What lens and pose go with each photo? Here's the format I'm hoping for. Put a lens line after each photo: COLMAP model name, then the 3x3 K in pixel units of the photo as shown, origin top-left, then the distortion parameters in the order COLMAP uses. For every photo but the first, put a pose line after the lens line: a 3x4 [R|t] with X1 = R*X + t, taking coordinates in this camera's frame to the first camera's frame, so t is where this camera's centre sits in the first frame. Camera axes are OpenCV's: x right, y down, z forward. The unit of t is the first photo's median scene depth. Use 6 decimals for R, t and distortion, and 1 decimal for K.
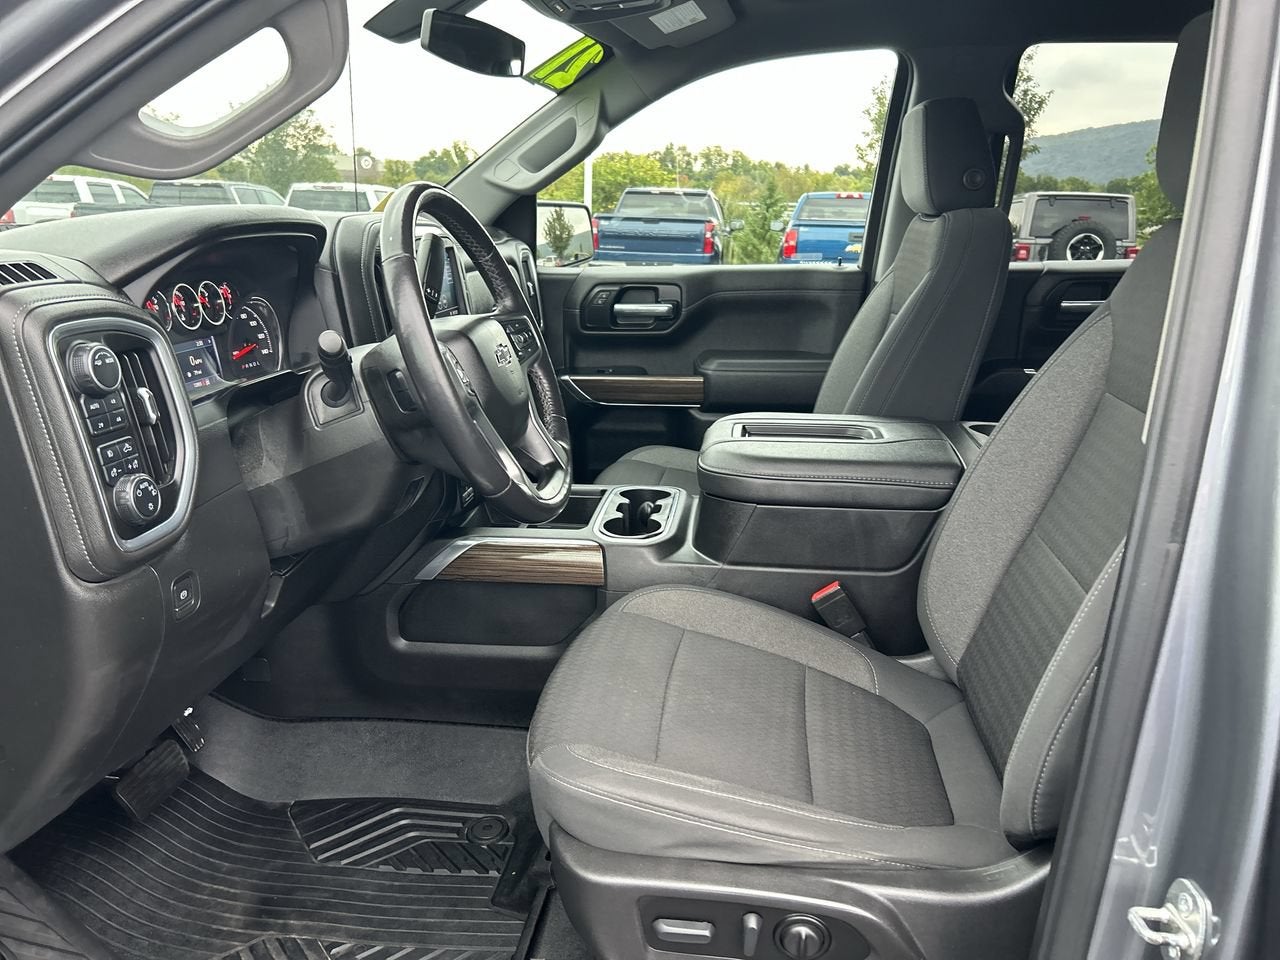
lens RADIAL K [[959.5, 0, 624.5], [0, 959.5, 483.5], [0, 0, 1]] dist [0.101444, -0.149537]
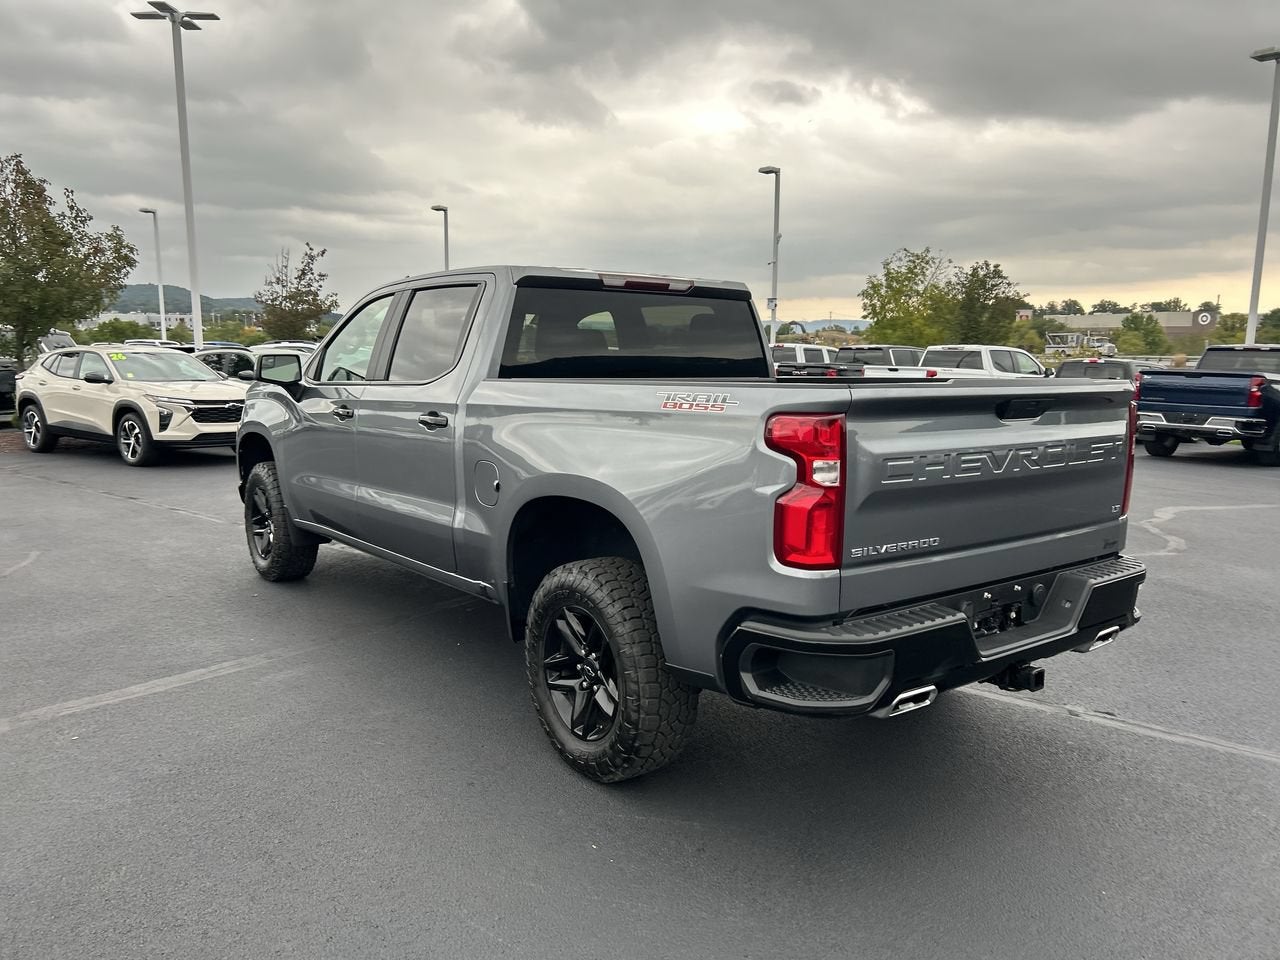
lens RADIAL K [[960.9, 0, 626.6], [0, 960.9, 477.9], [0, 0, 1]] dist [0.036194, -0.038962]
pose [[0.698469, 0.082639, -0.710853, 2.416166], [-0.195742, 0.977493, -0.078696, 0.270346], [0.688350, 0.194110, 0.698924, -0.885975]]
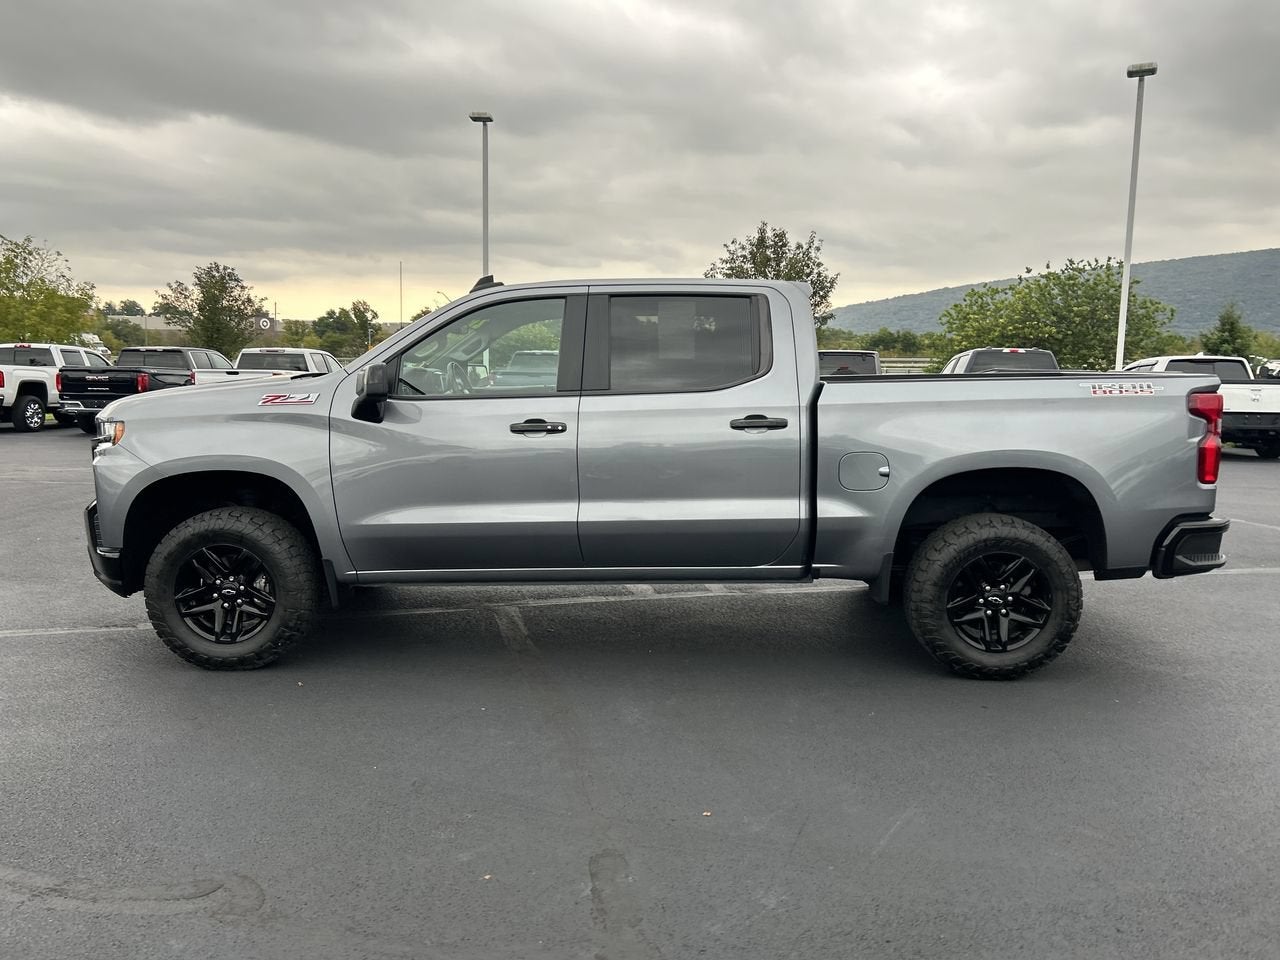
lens RADIAL K [[960.9, 0, 626.6], [0, 960.9, 477.9], [0, 0, 1]] dist [0.036194, -0.038962]
pose [[0.994080, -0.025794, 0.105544, 0.069473], [0.042014, 0.987102, -0.154479, 0.516856], [-0.100198, 0.157999, 0.982342, -1.844074]]
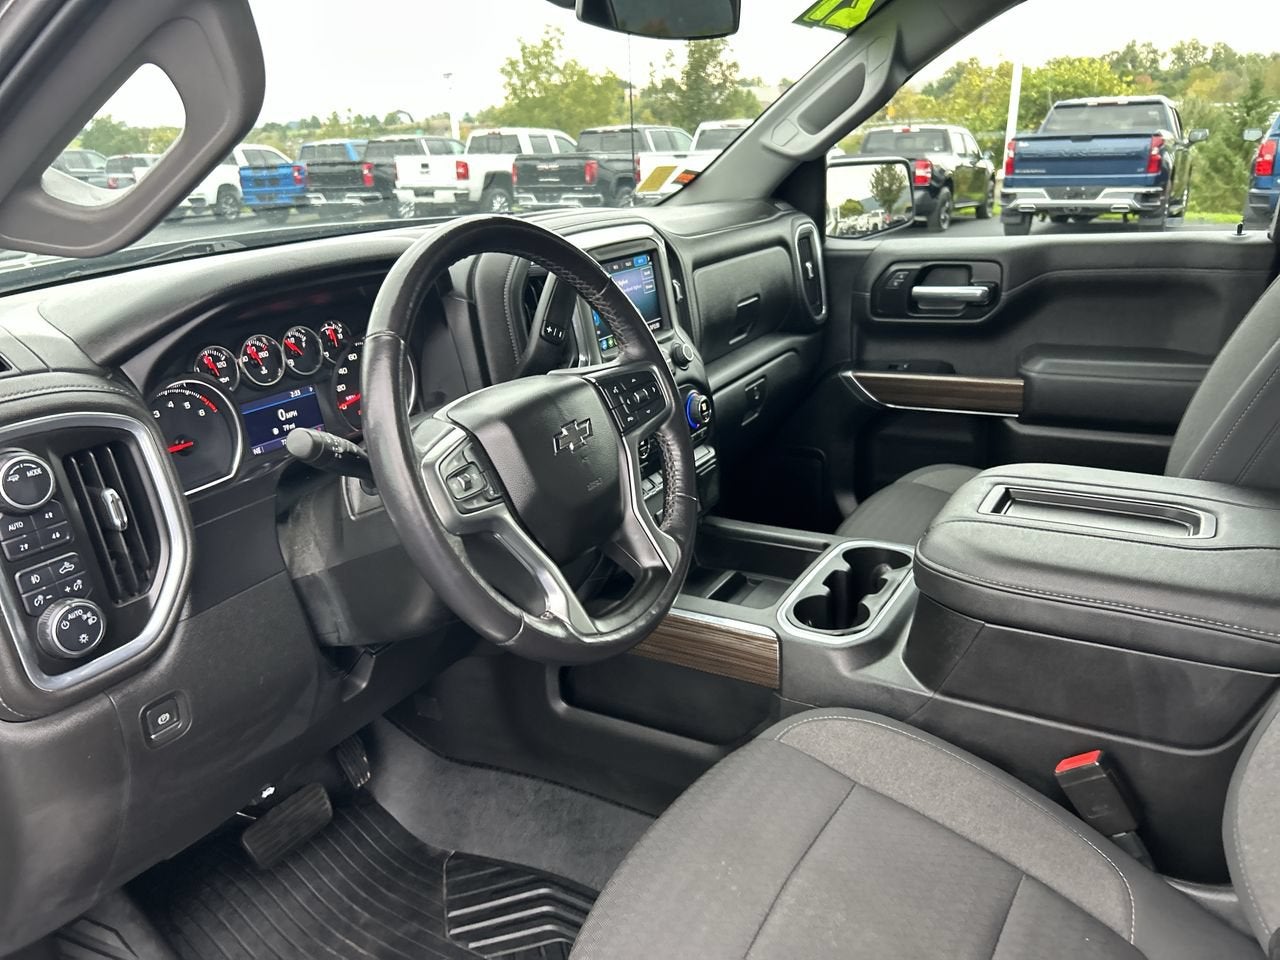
lens RADIAL K [[960.9, 0, 626.6], [0, 960.9, 477.9], [0, 0, 1]] dist [0.036194, -0.038962]
pose [[0.917093, 0.078412, -0.390886, 0.109161], [-0.052764, 0.995715, 0.075947, -0.082033], [0.395166, -0.049025, 0.917301, 0.162881]]
